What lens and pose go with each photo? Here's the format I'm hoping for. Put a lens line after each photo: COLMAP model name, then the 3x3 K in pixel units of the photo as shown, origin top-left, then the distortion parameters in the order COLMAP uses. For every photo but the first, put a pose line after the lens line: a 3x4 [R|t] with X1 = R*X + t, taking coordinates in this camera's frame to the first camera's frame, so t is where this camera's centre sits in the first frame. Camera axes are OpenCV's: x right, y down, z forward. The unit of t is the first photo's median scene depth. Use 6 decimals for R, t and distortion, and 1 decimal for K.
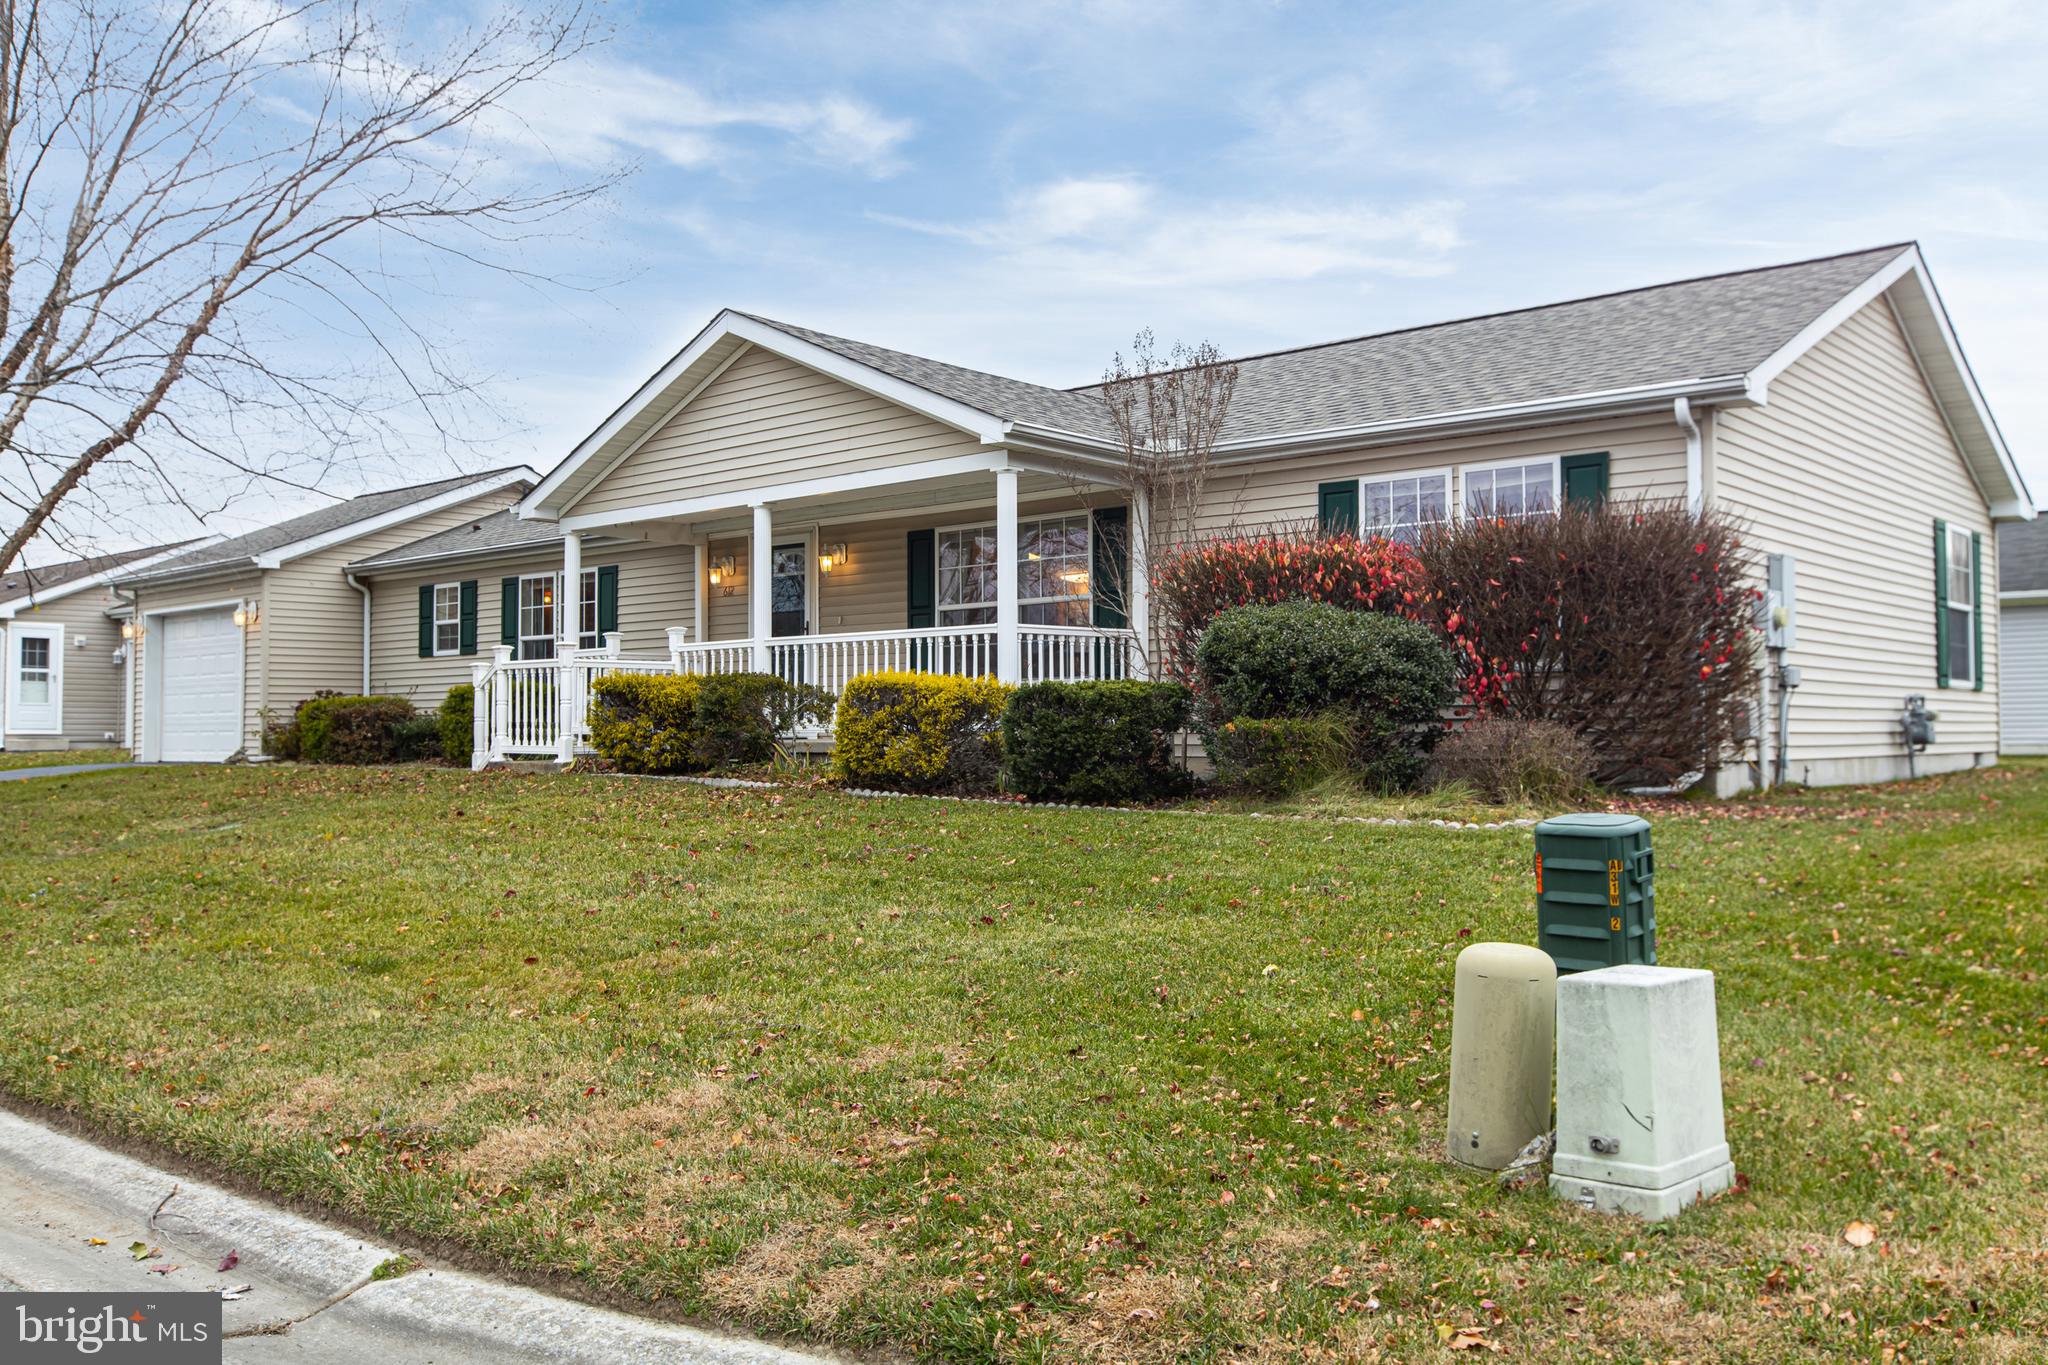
lens RADIAL K [[1693.1, 0, 1024.0], [0, 1693.1, 682.5], [0, 0, 1]] dist [0.001076, 0.002368]
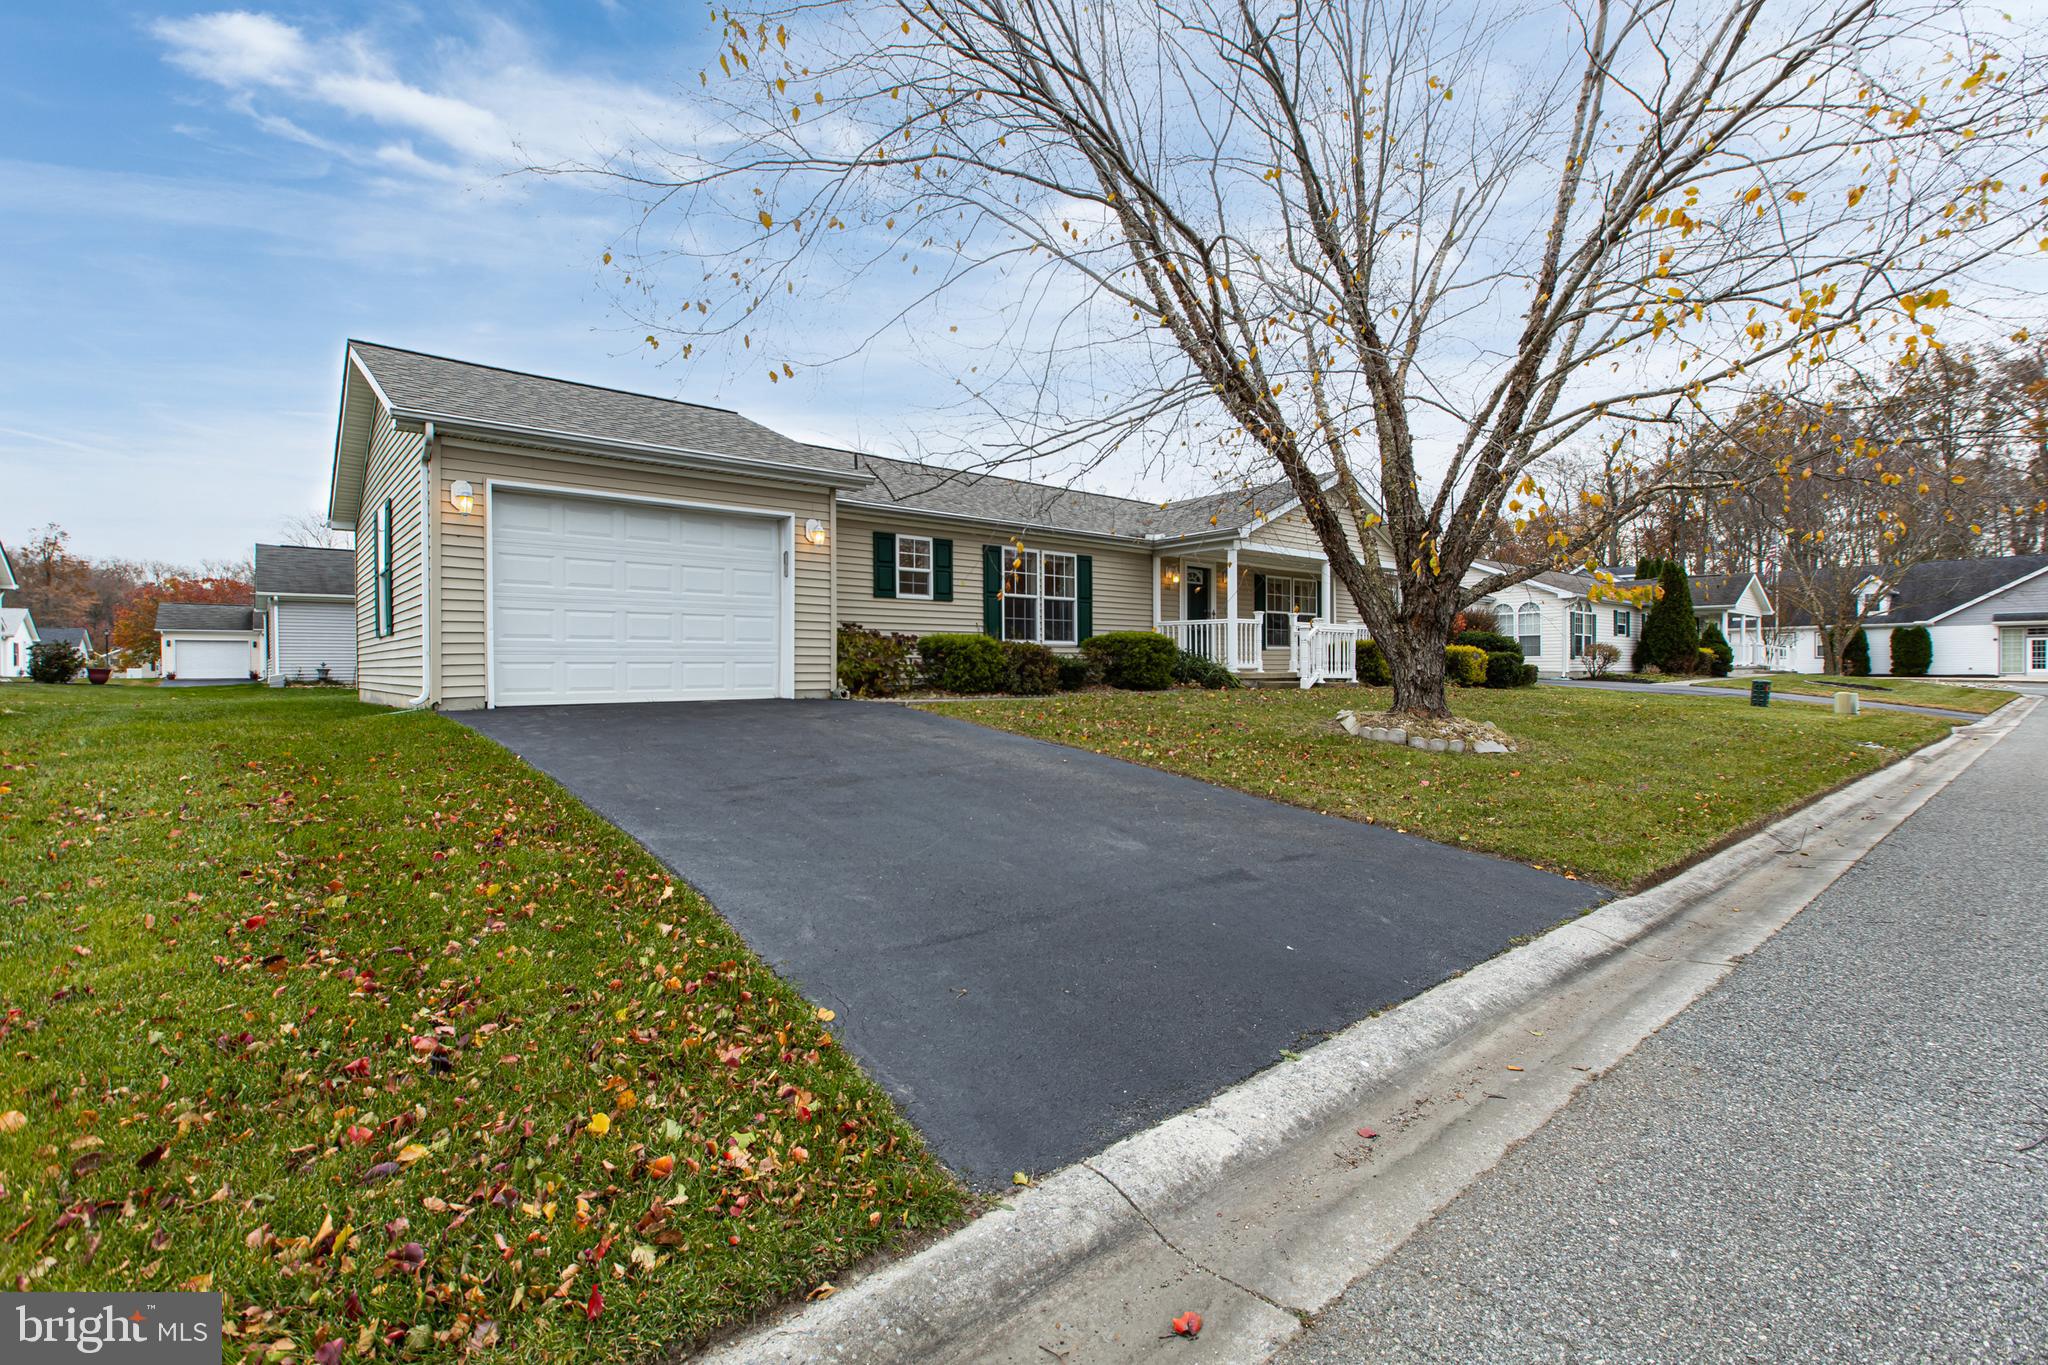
lens RADIAL K [[904.0, 0, 1024.0], [0, 904.0, 682.5], [0, 0, 1]] dist [0.000243, 0.000022]
pose [[0.154920, -0.008968, 0.987886, -1.120760], [-0.024906, 0.999606, 0.012980, 0.037251], [-0.987613, -0.026615, 0.154636, 0.991135]]
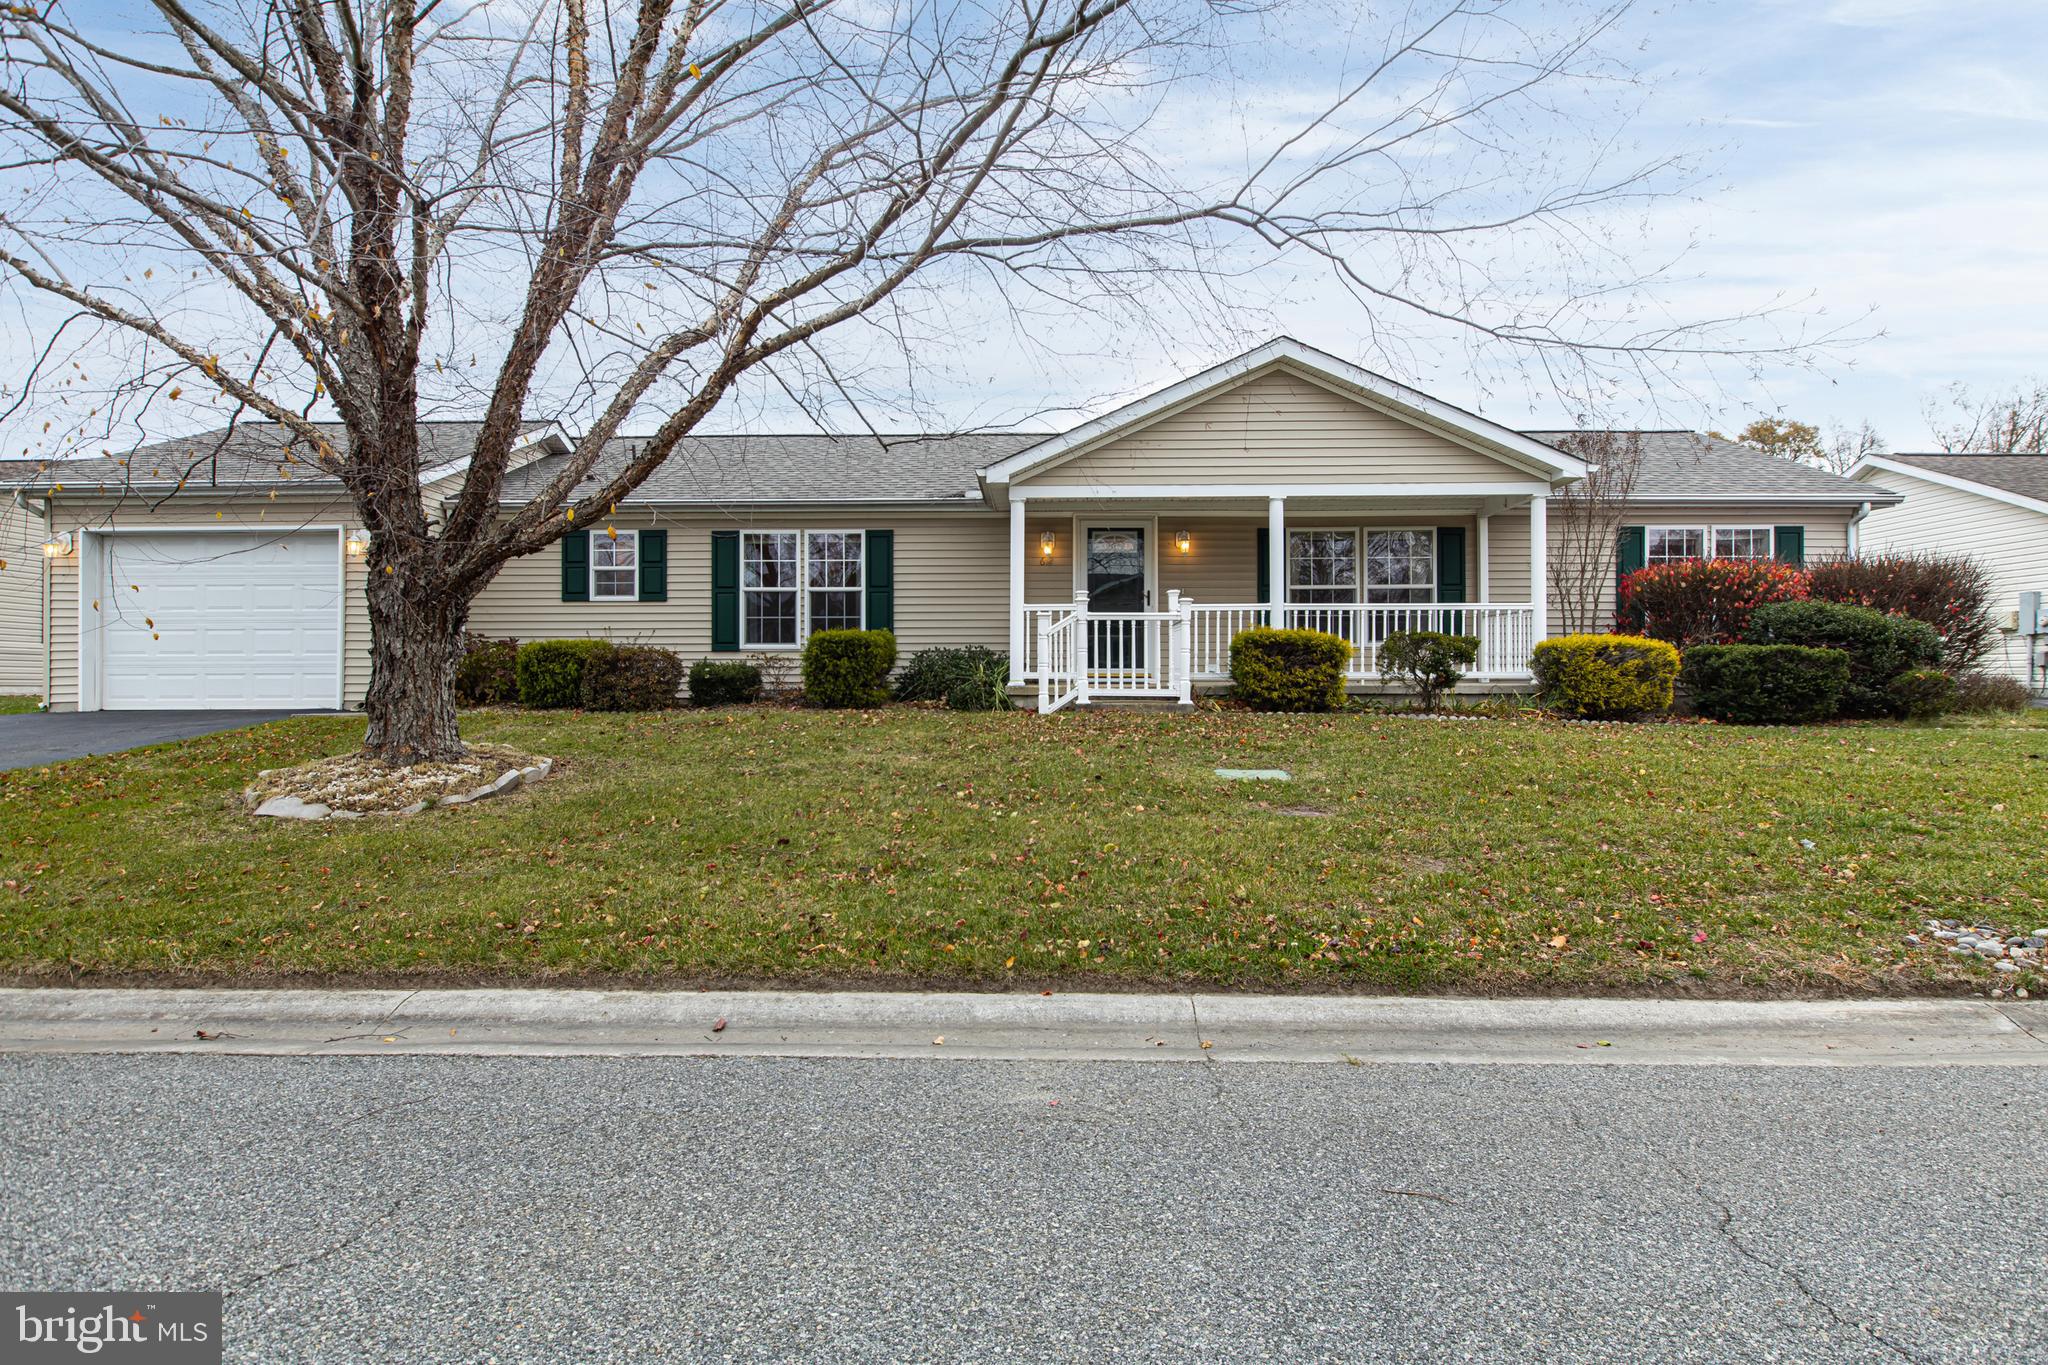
lens RADIAL K [[1111.9, 0, 1024.0], [0, 1111.9, 682.5], [0, 0, 1]] dist [-0.003635, -0.000843]
pose [[0.771860, 0.009363, 0.635723, -0.685333], [-0.022312, 0.999675, 0.012366, 0.022742], [-0.635400, -0.023729, 0.771818, 0.394521]]
